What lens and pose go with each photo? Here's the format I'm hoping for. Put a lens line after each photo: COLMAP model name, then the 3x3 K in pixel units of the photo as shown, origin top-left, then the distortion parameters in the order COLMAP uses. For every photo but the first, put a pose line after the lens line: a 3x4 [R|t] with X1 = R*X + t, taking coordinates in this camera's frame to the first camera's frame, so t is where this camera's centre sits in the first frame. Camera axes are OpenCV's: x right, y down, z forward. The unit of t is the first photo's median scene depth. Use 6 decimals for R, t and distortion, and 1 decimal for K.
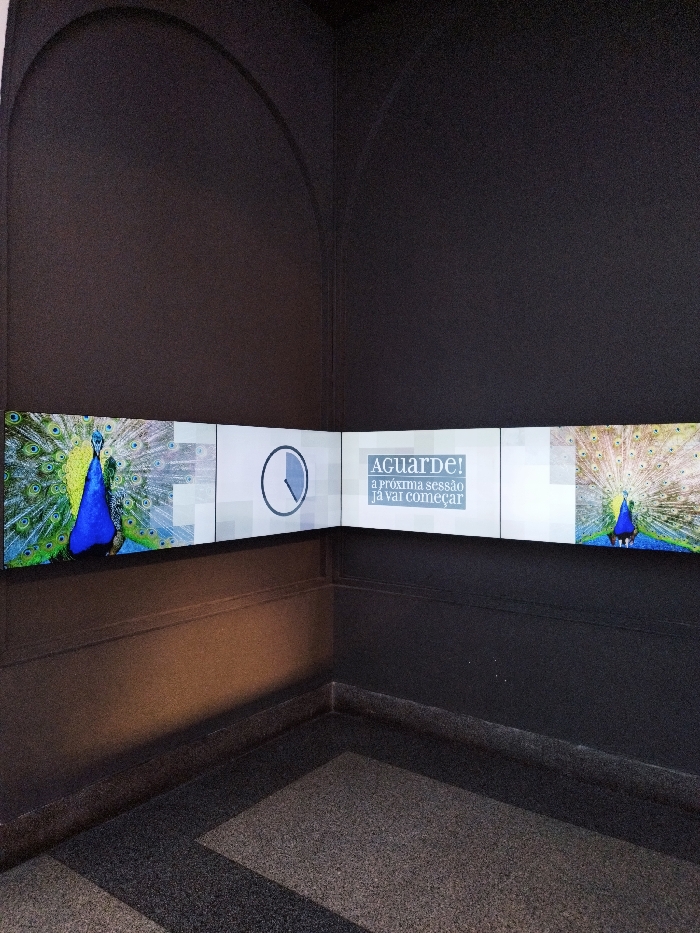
lens RADIAL K [[666.4, 0, 350.0], [0, 666.4, 466.5], [0, 0, 1]] dist [0.029762, -0.028857]
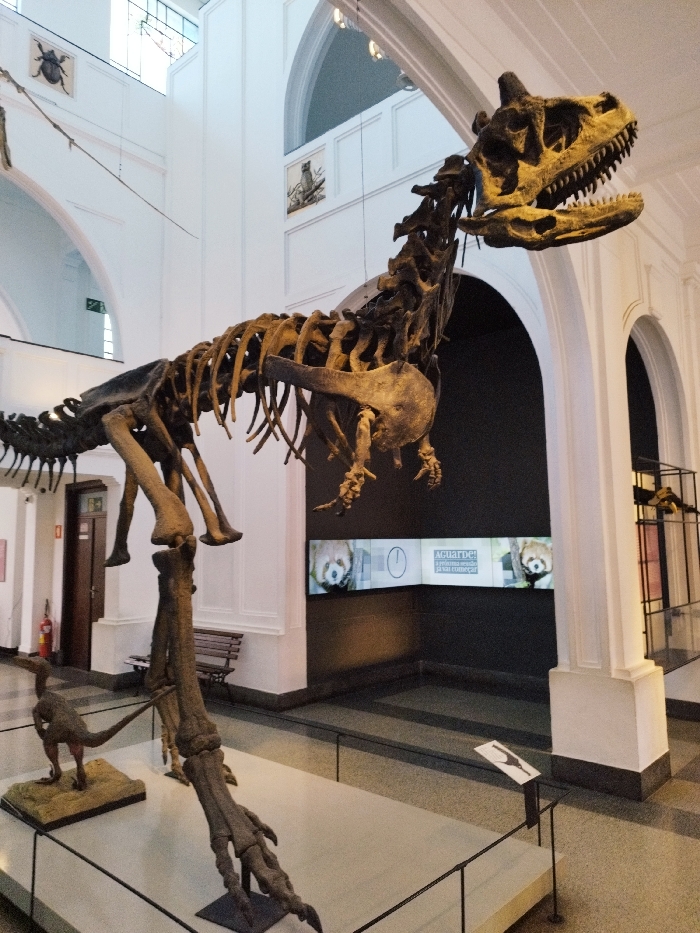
lens RADIAL K [[666.4, 0, 350.0], [0, 666.4, 466.5], [0, 0, 1]] dist [0.029762, -0.028857]
pose [[0.994069, -0.034469, -0.103149, -0.010558], [0.022461, 0.993067, -0.115382, -0.044135], [0.106411, 0.112381, 0.987951, -1.241156]]
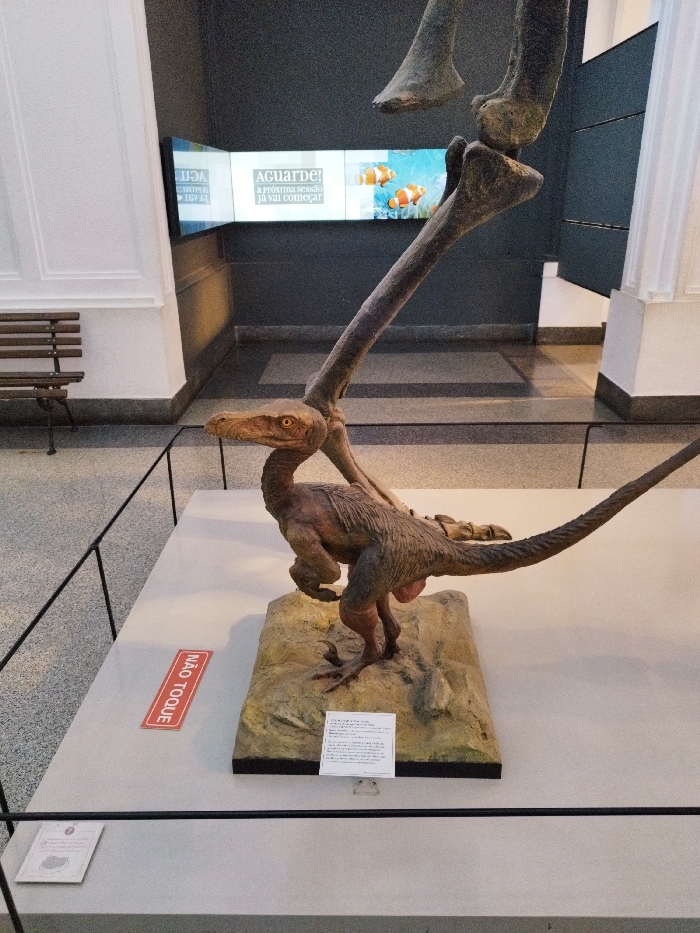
lens RADIAL K [[666.4, 0, 350.0], [0, 666.4, 466.5], [0, 0, 1]] dist [0.029762, -0.028857]
pose [[0.820743, -0.239306, 0.518762, -0.775893], [0.022569, 0.920914, 0.389112, 0.018312], [-0.570852, -0.307653, 0.761234, -0.512866]]
